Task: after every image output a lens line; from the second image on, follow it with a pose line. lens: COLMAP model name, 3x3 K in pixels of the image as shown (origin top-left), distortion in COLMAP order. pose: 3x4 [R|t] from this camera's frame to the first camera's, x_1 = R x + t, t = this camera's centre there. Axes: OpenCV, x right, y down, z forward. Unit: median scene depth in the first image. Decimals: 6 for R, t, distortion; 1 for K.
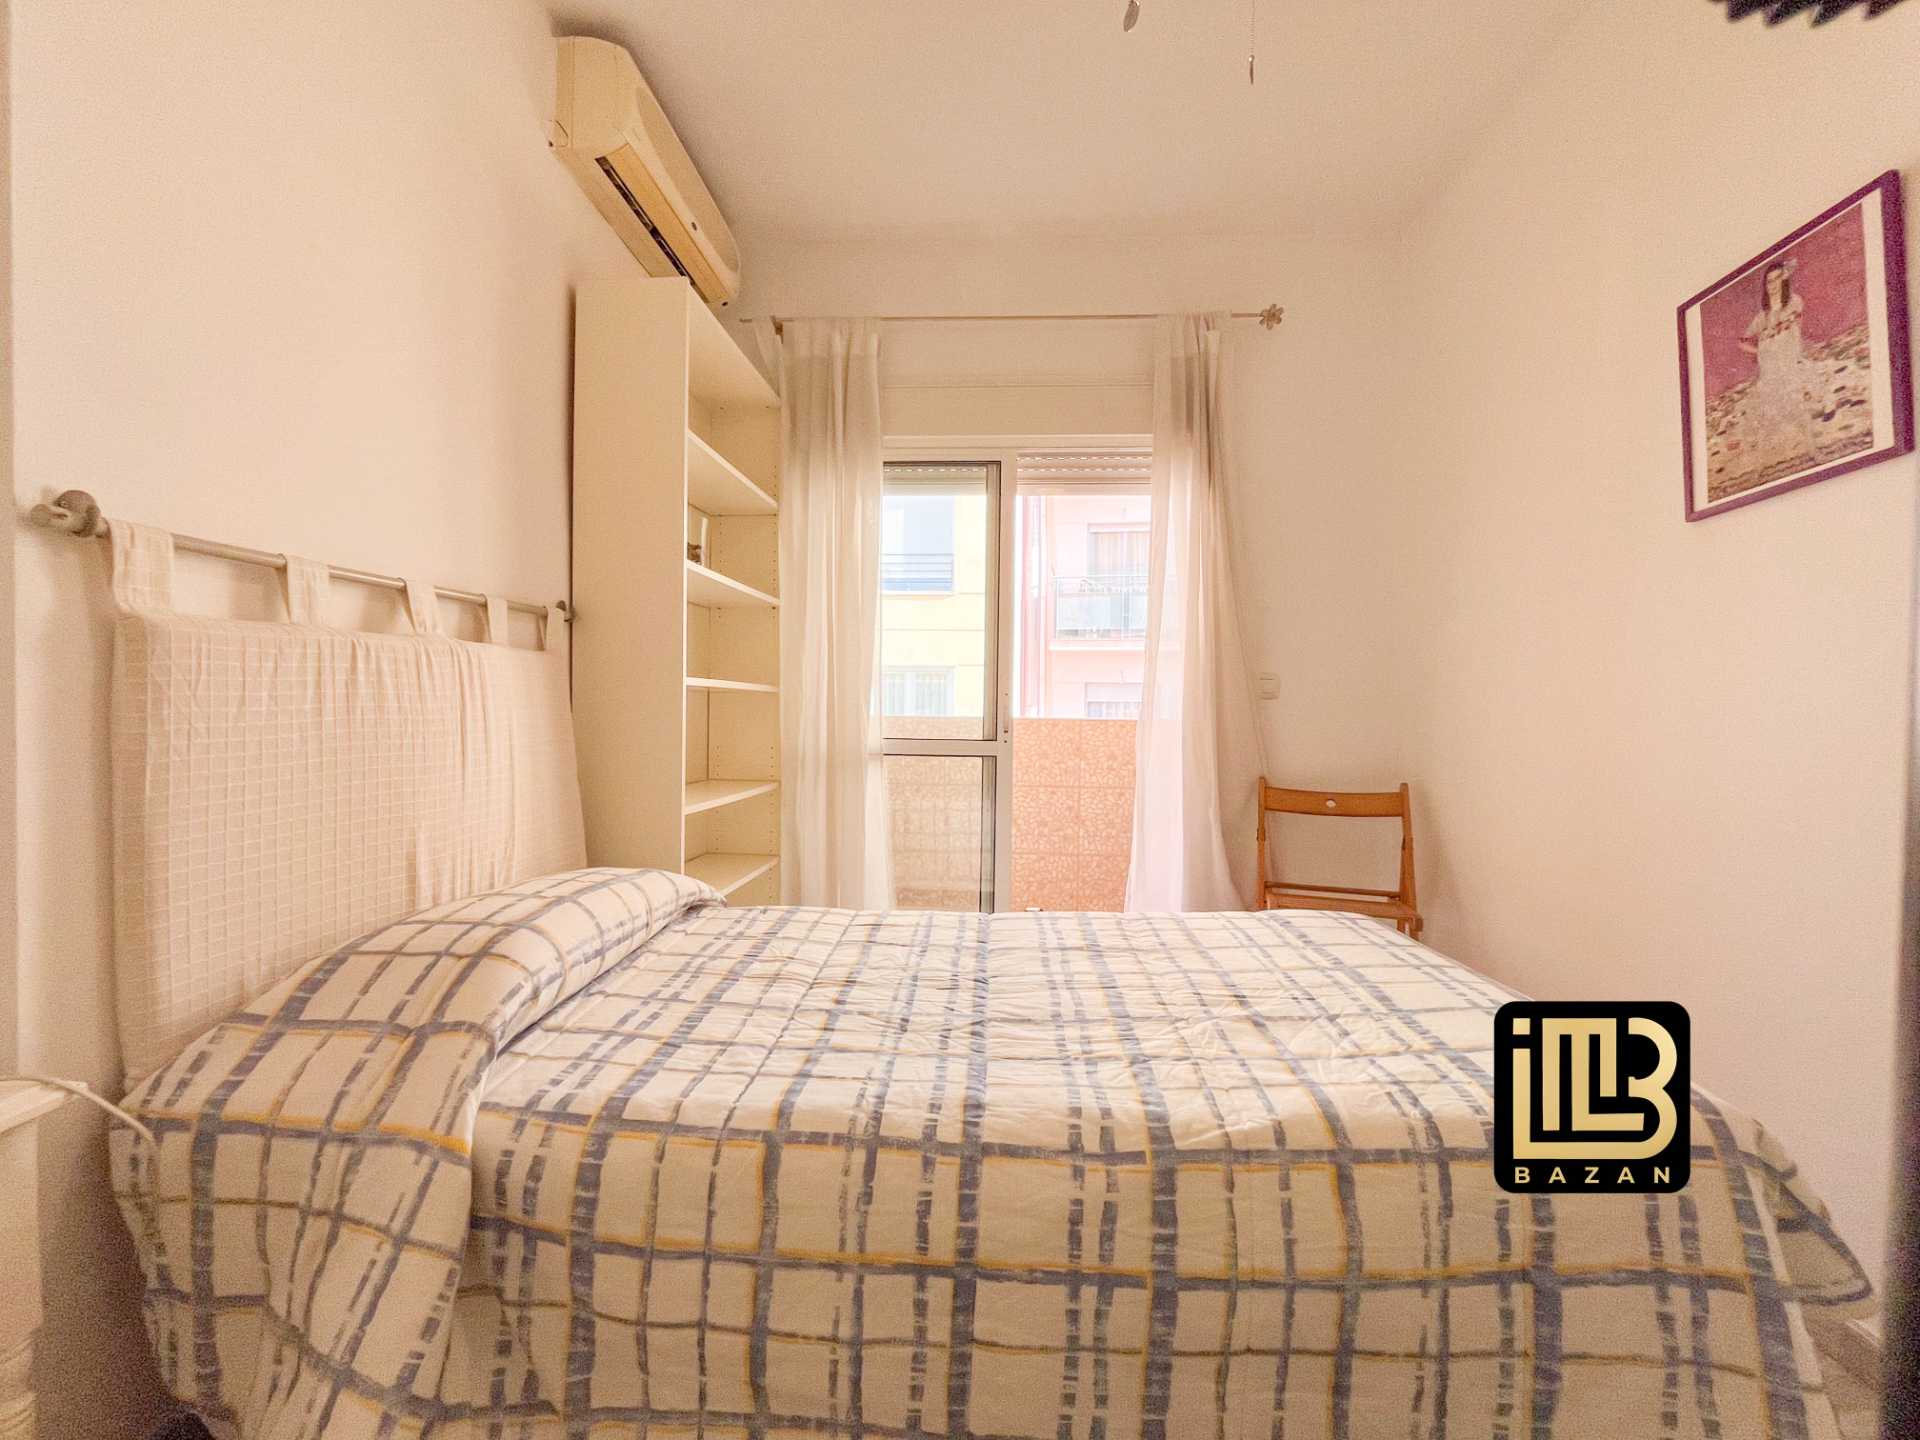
lens RADIAL K [[779.5, 0, 952.3], [0, 779.5, 720.6], [0, 0, 1]] dist [-0.003211, 0.000213]
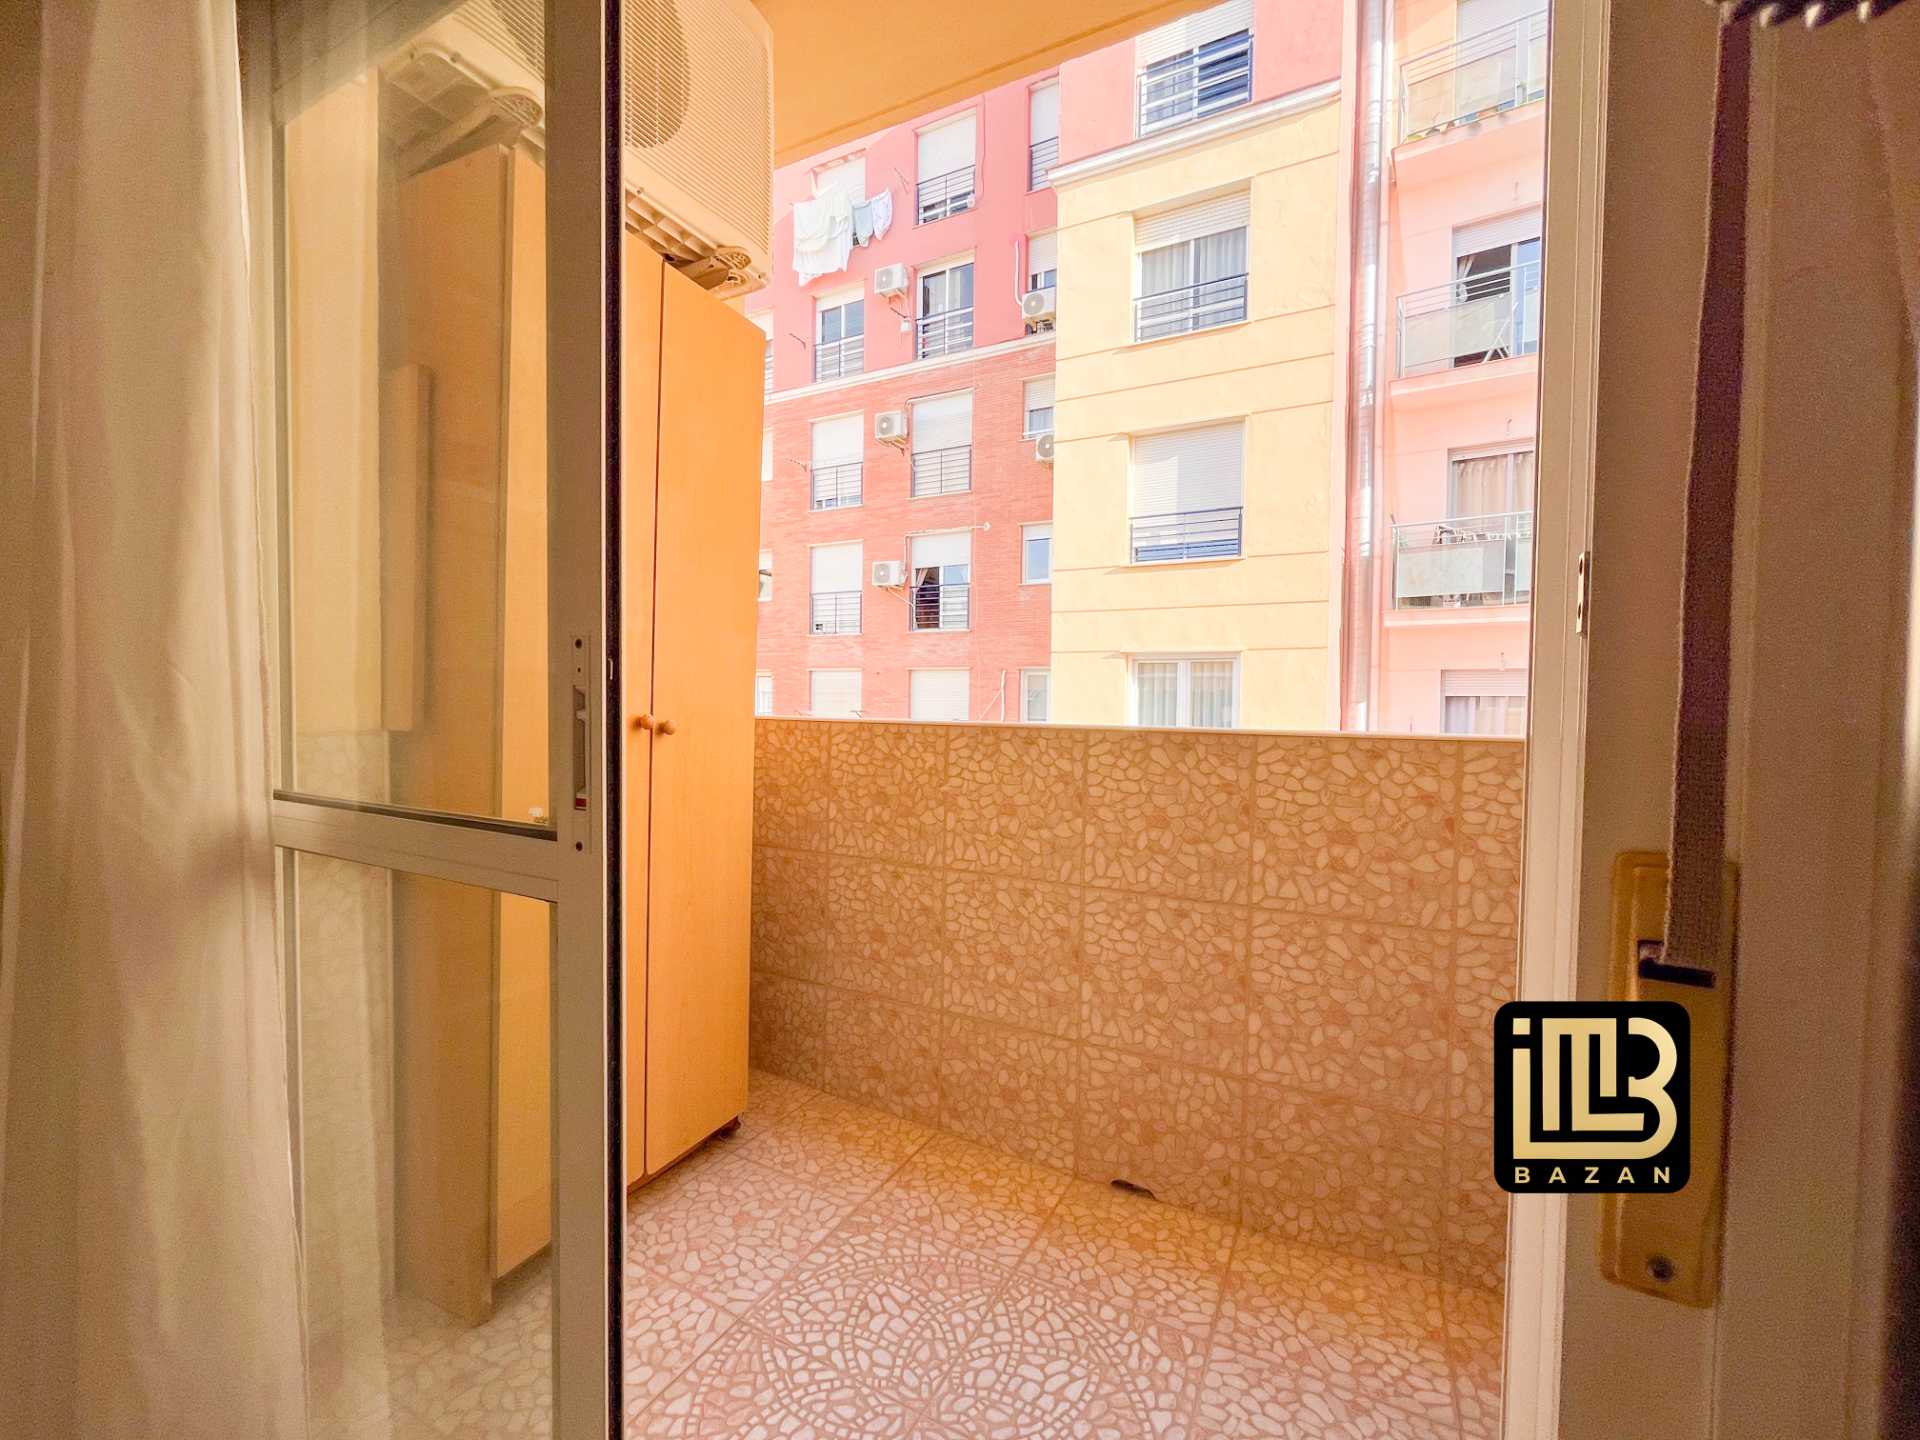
lens RADIAL K [[779.5, 0, 962.9], [0, 779.5, 723.1], [0, 0, 1]] dist [-0.003211, 0.000213]
pose [[0.916382, 0.009941, -0.400182, 0.681674], [-0.007926, 0.999946, 0.006691, -0.029738], [0.400227, -0.002960, 0.916411, 2.139984]]
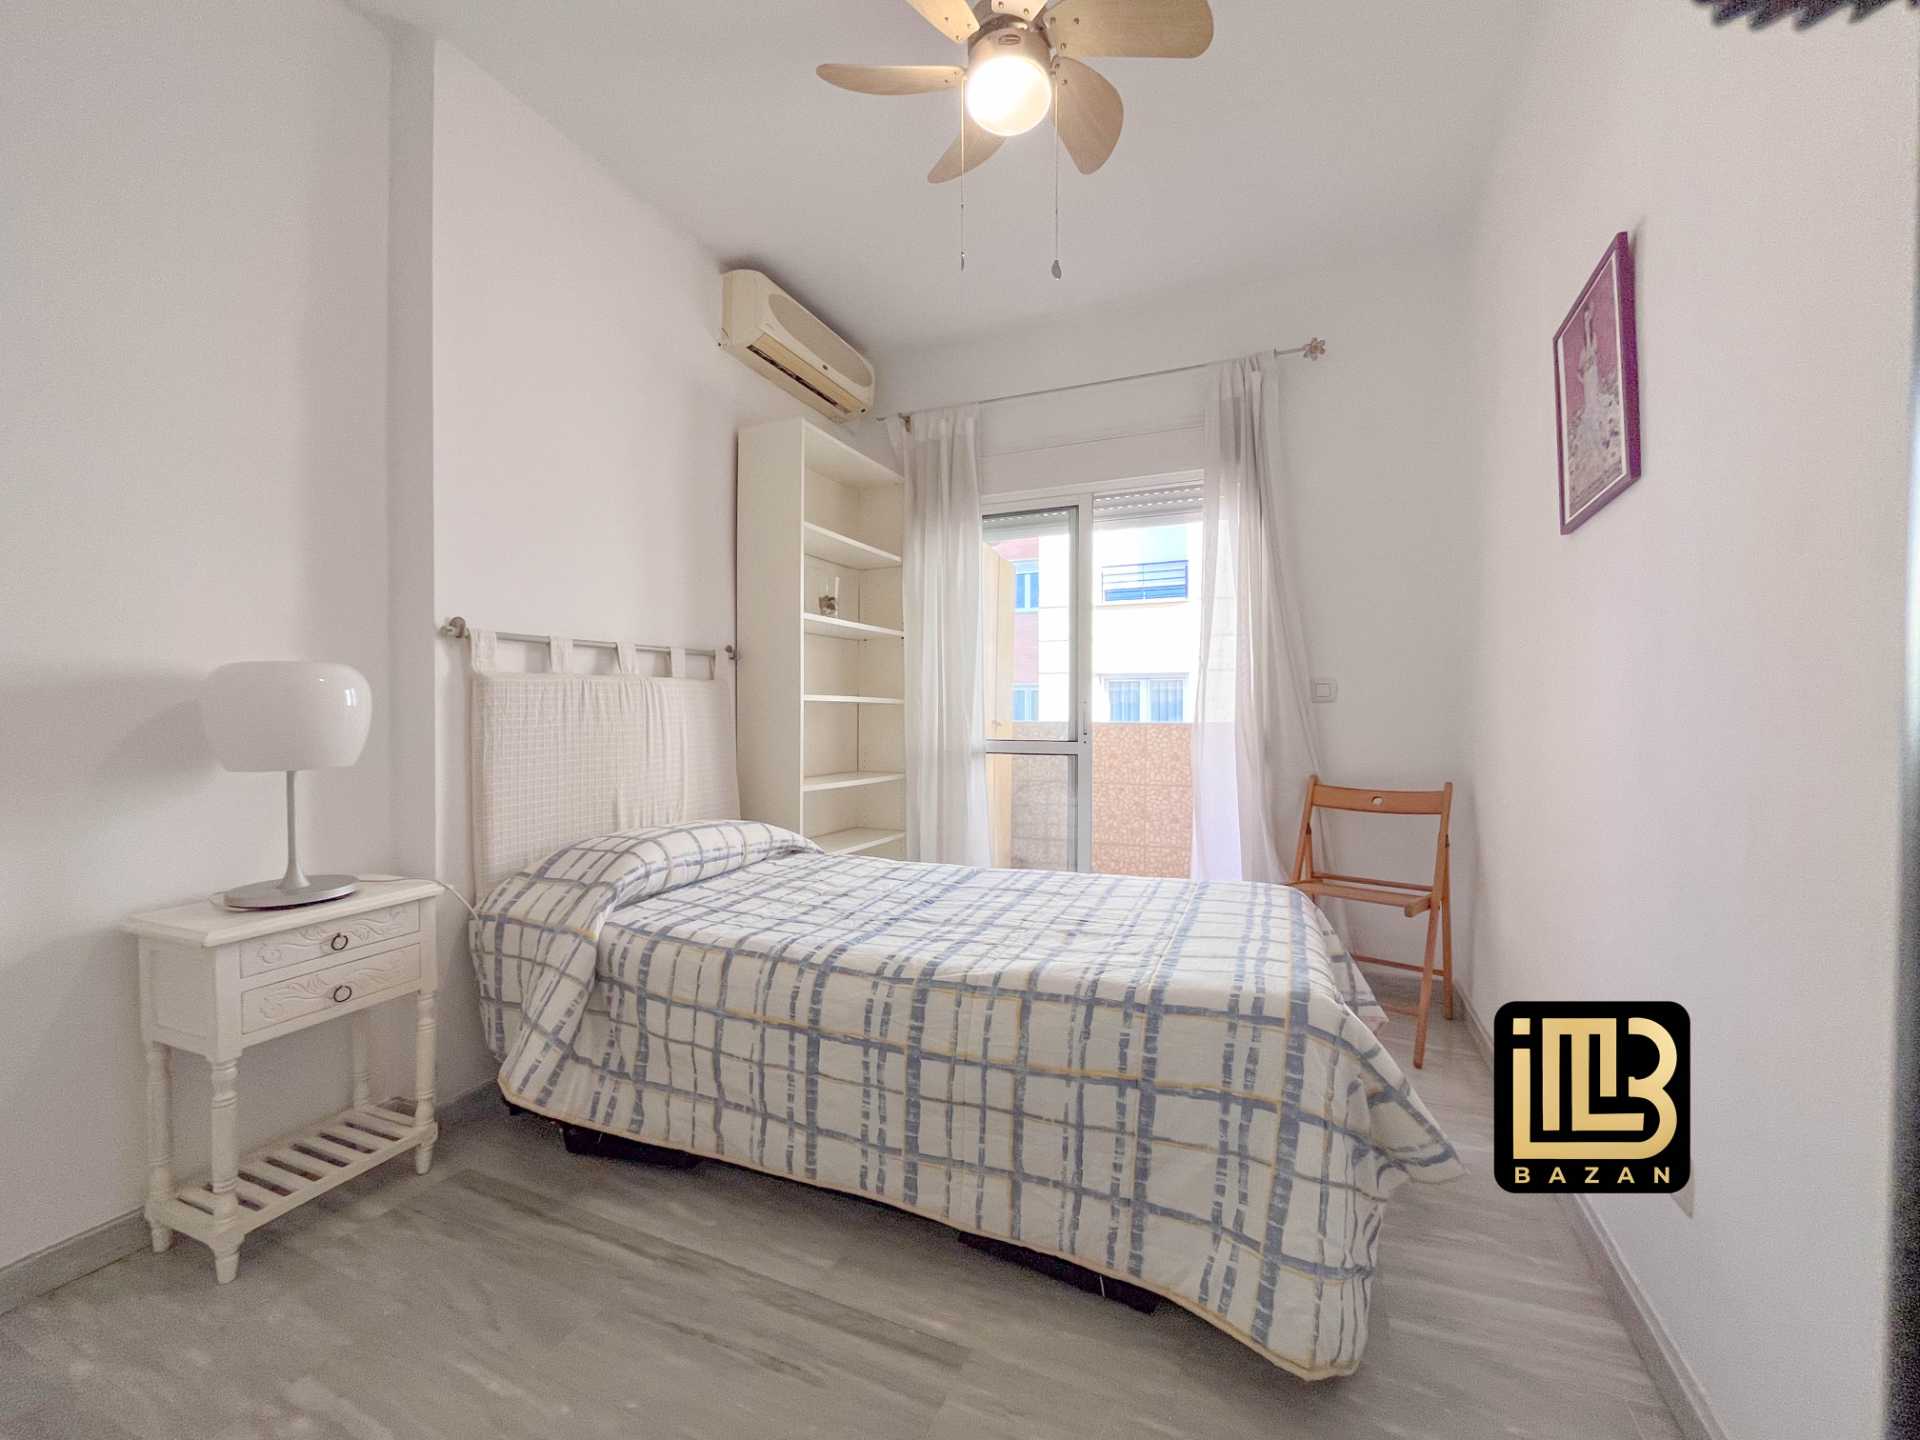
lens RADIAL K [[779.5, 0, 951.5], [0, 779.5, 720.6], [0, 0, 1]] dist [-0.003211, 0.000213]
pose [[0.936638, -0.009267, -0.350176, 0.752131], [0.005525, 0.999916, -0.011684, 0.017574], [0.350255, 0.009009, 0.936611, -0.444325]]
